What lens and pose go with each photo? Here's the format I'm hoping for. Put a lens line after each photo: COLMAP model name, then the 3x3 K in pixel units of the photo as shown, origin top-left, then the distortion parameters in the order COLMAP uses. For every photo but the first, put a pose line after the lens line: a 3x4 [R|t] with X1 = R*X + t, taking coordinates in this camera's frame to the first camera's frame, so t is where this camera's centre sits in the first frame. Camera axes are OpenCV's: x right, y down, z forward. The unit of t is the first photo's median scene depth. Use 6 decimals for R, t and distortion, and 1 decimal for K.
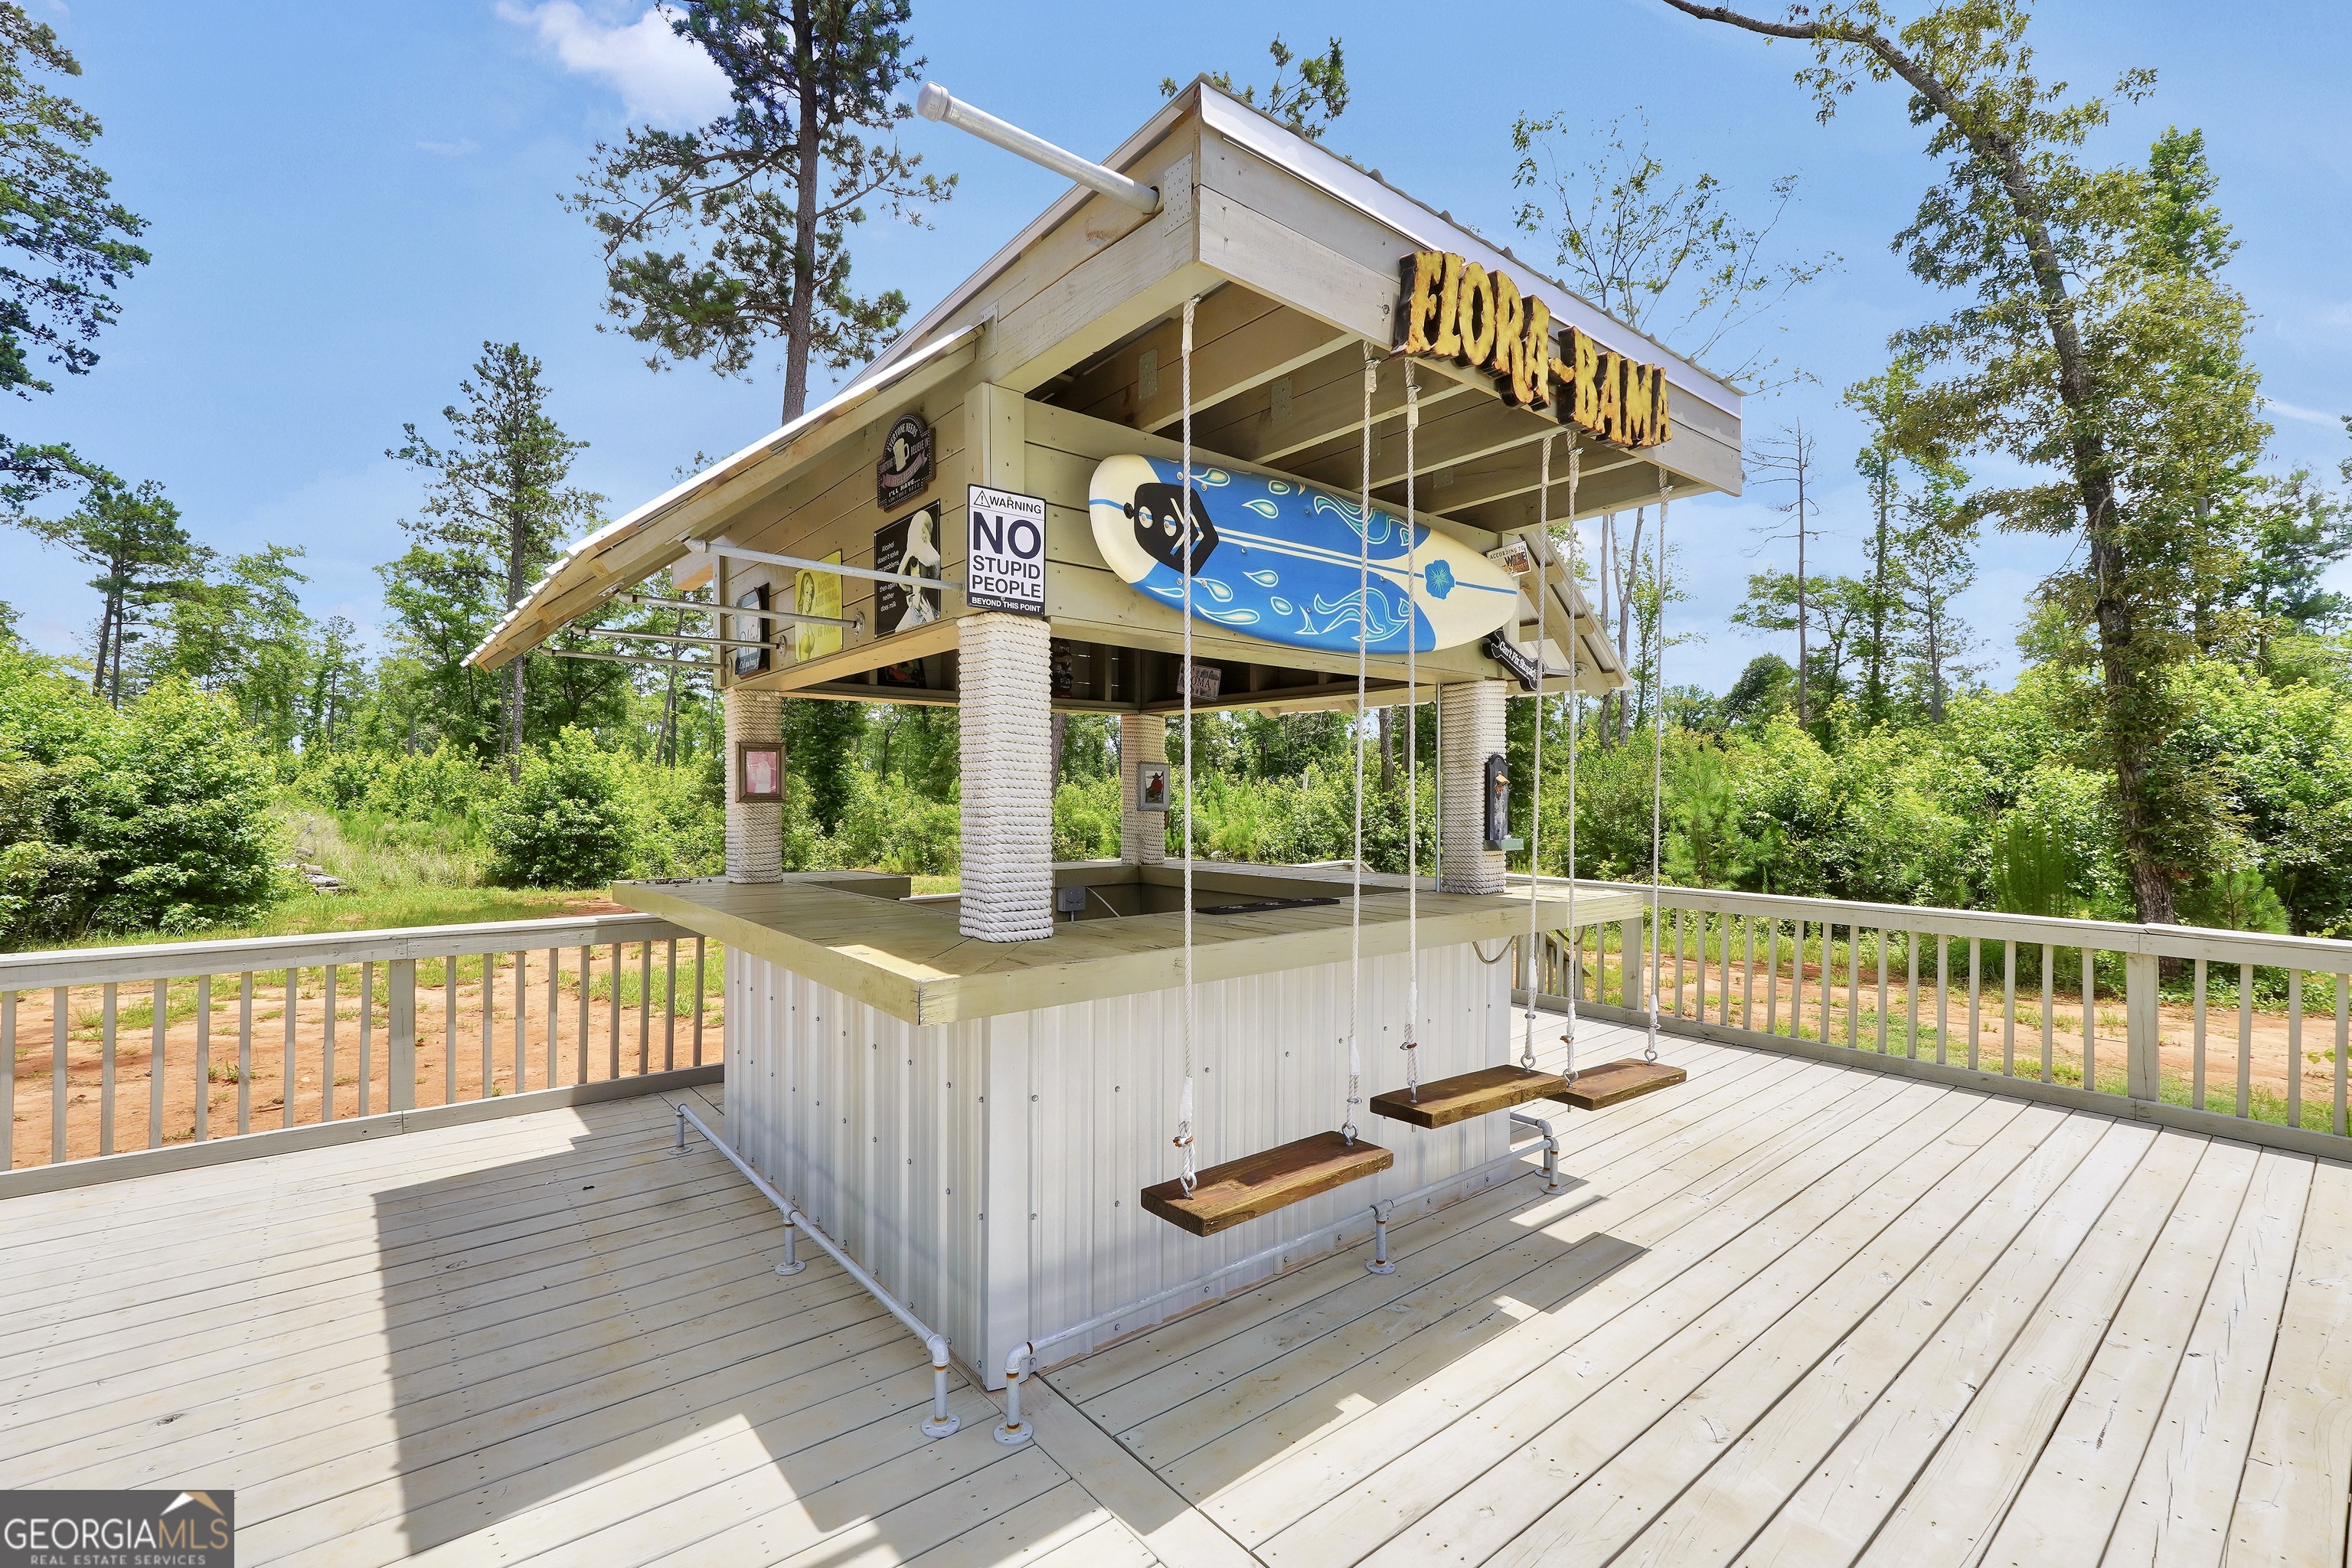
lens RADIAL K [[1023.1, 0, 1185.7], [0, 1023.1, 801.8], [0, 0, 1]] dist [-0.000830, 0.000267]
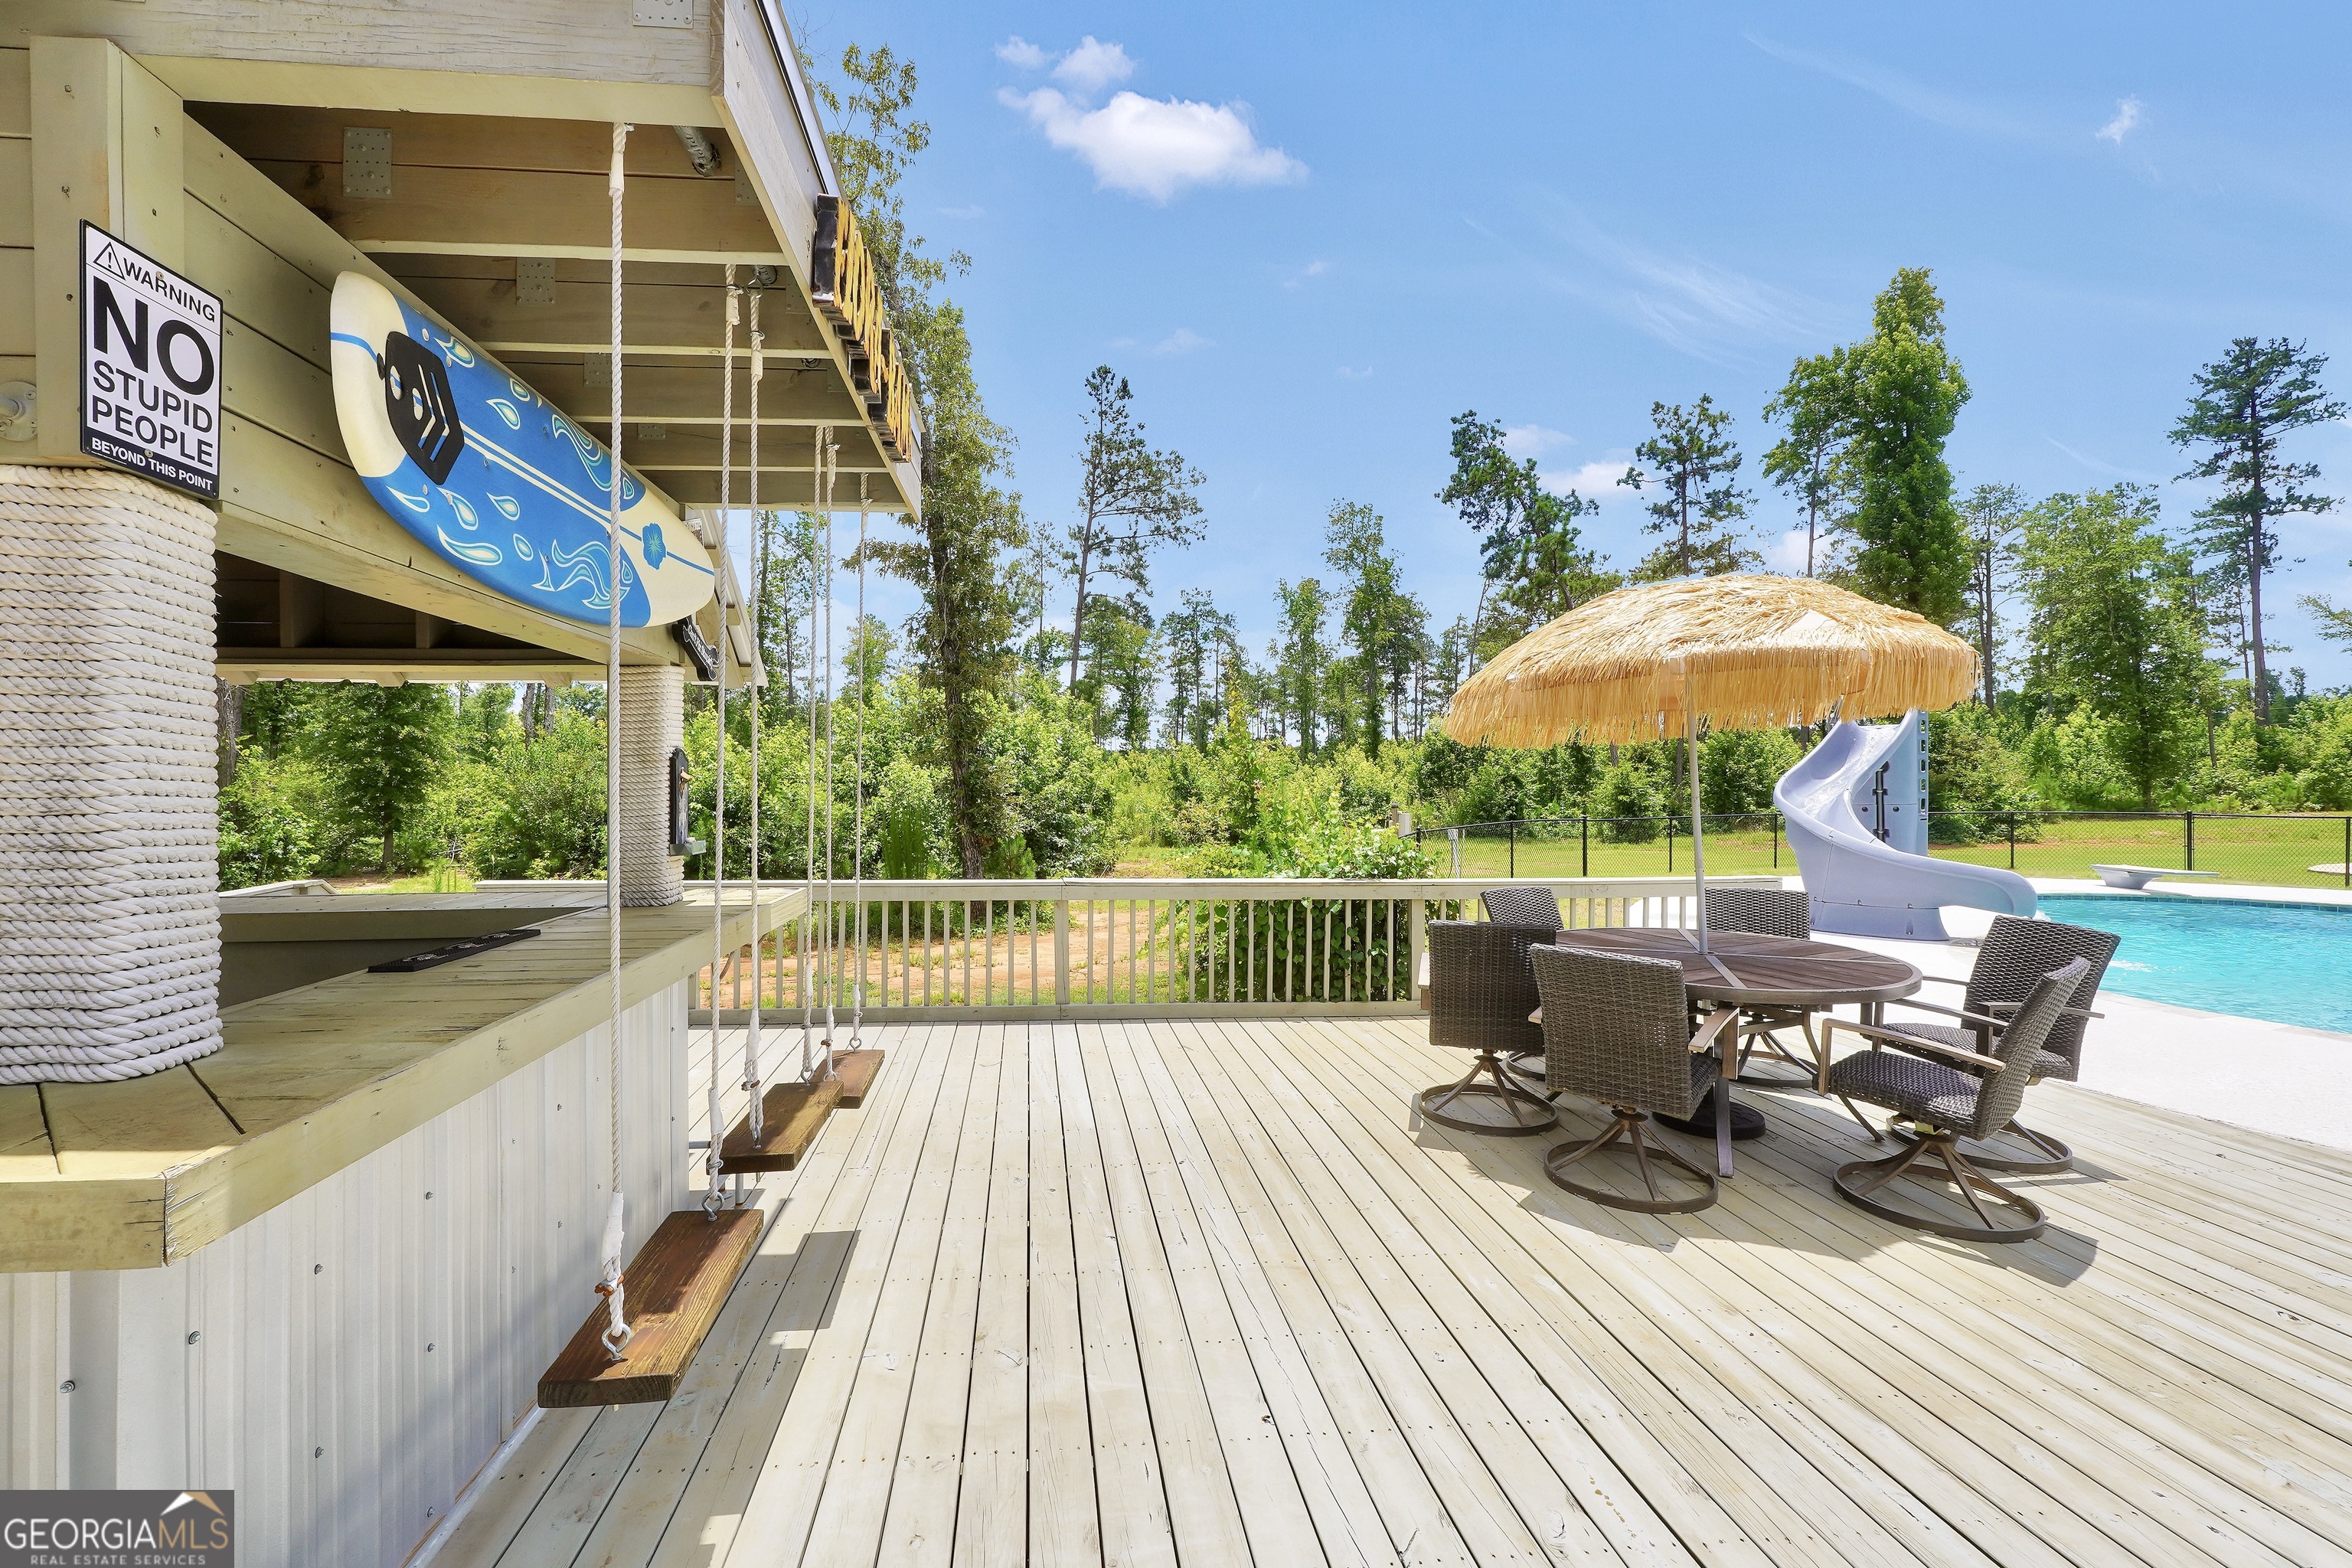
lens RADIAL K [[1021.6, 0, 1149.1], [0, 1021.6, 781.8], [0, 0, 1]] dist [-0.023339, 0.012677]
pose [[0.554761, -0.003135, 0.832004, -0.274337], [0.012323, 0.999914, -0.004450, -0.009989], [-0.831918, 0.012721, 0.554752, 0.205651]]
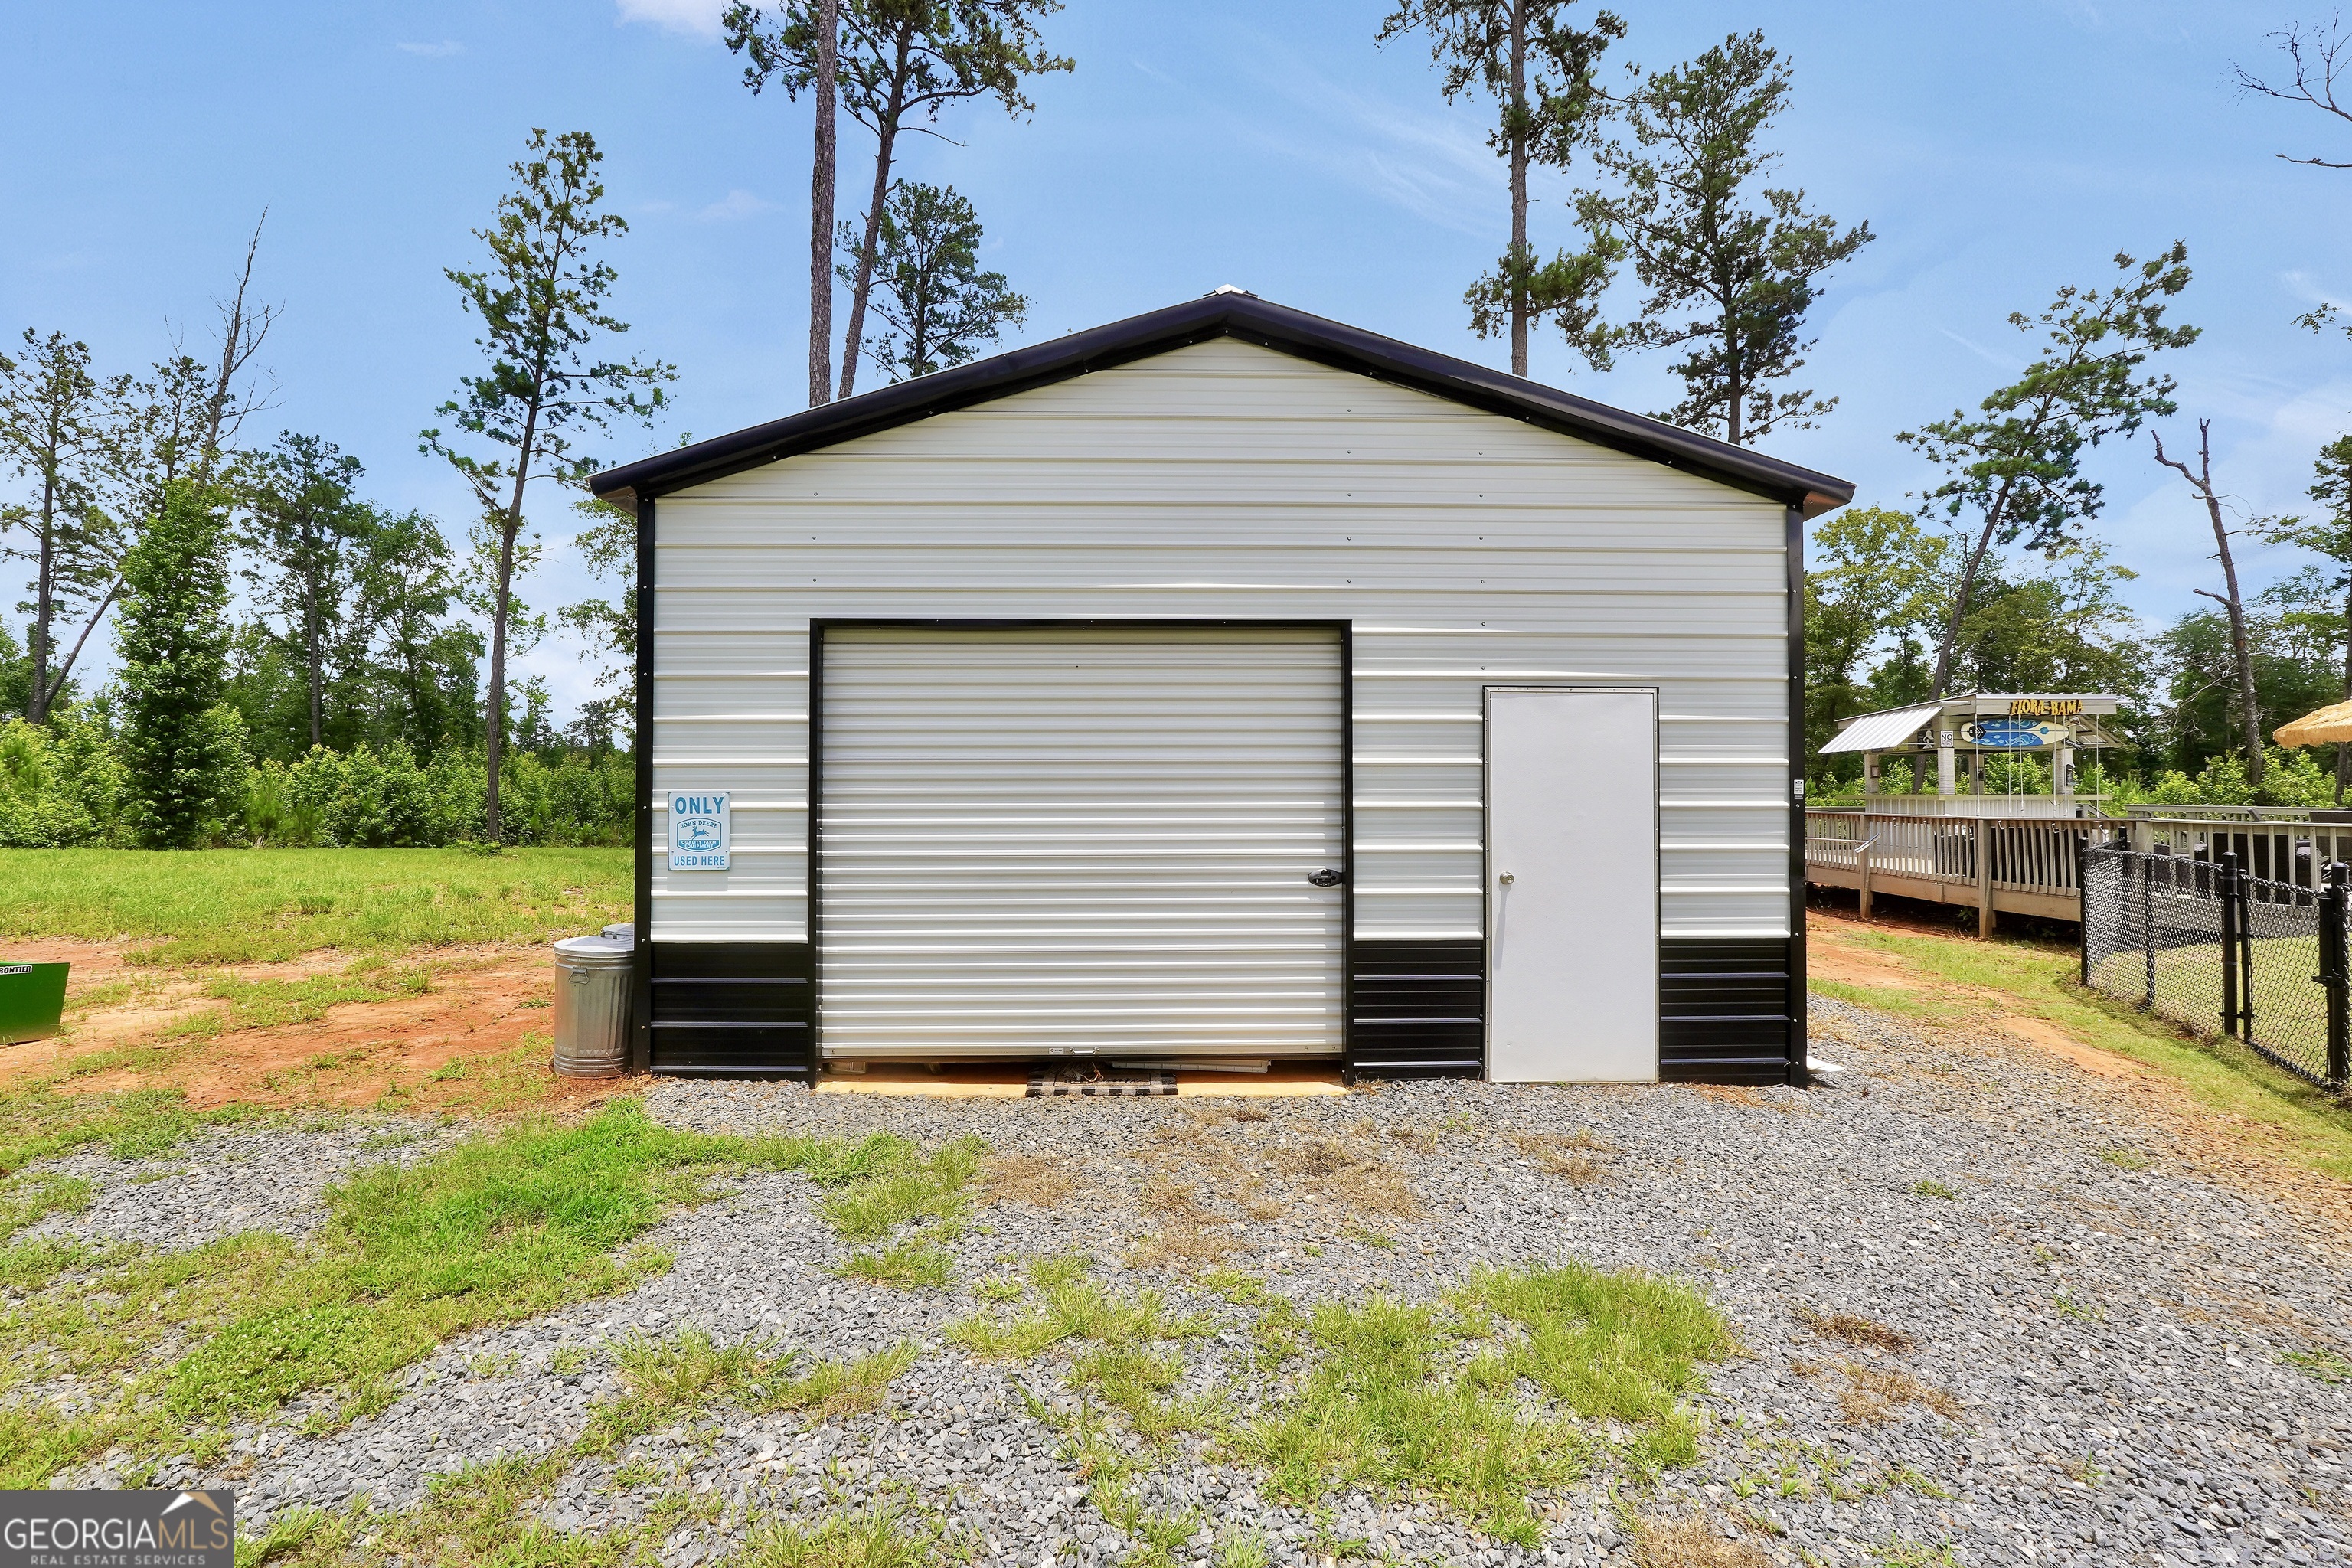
lens RADIAL K [[1040.1, 0, 1178.2], [0, 1040.1, 777.7], [0, 0, 1]] dist [-0.021048, 0.000259]
pose [[0.746528, -0.015424, -0.665176, 0.501842], [-0.005387, 0.999558, -0.029223, 0.226208], [0.665333, 0.025400, 0.746115, -6.788626]]
